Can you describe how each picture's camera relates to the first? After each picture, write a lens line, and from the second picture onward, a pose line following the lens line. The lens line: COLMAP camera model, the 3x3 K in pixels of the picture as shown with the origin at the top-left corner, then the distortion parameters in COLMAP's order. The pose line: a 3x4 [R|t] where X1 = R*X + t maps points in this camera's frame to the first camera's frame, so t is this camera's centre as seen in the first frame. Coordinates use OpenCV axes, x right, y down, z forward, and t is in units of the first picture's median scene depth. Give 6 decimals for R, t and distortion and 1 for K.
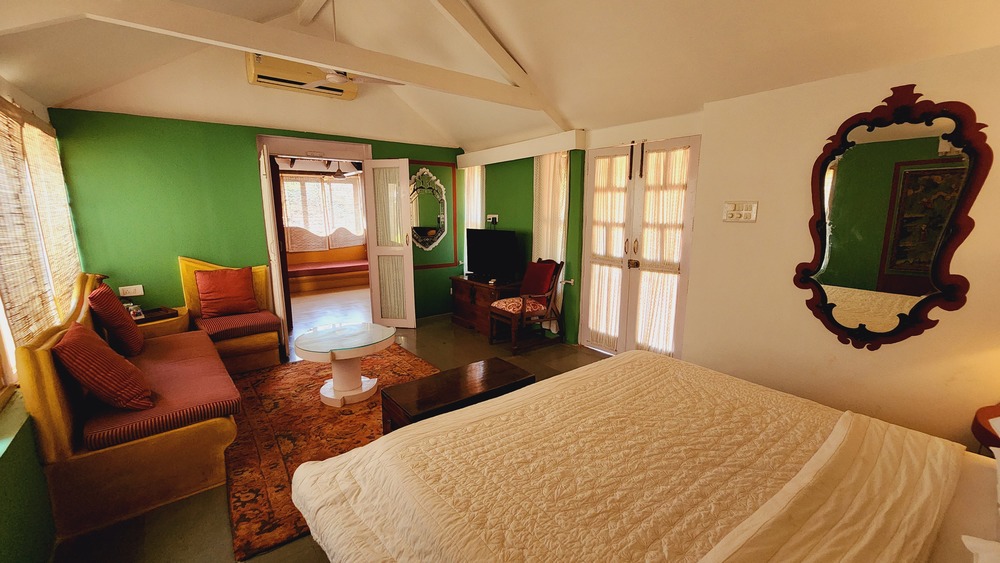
lens RADIAL K [[408.2, 0, 500.0], [0, 408.2, 282.9], [0, 0, 1]] dist [-0.000463, 0.000039]
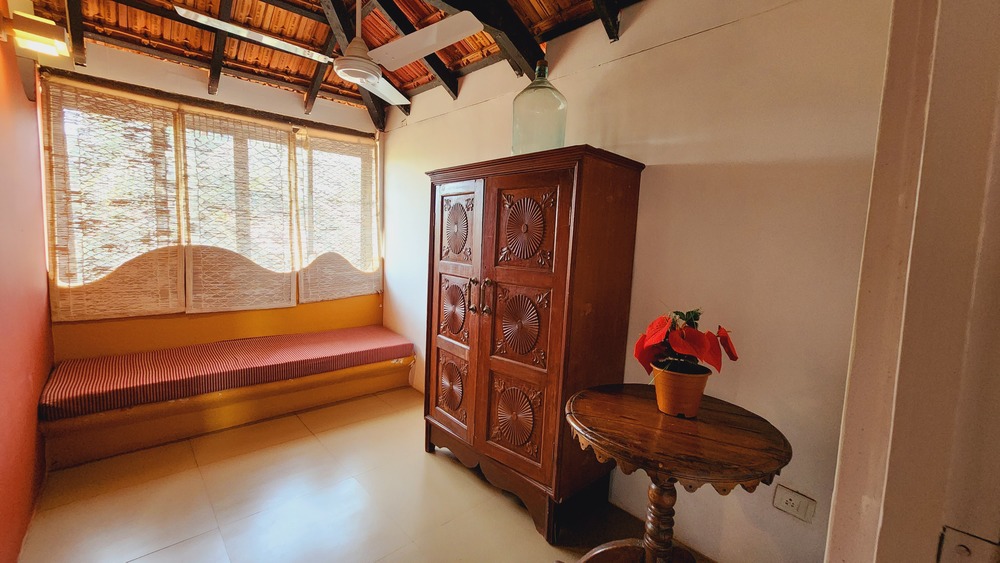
lens RADIAL K [[408.2, 0, 497.9], [0, 408.2, 281.4], [0, 0, 1]] dist [-0.000463, 0.000039]
pose [[0.996454, 0.032941, 0.077428, -0.256249], [-0.026251, 0.995959, -0.085883, -0.077181], [-0.079944, 0.083546, 0.993292, 0.588088]]
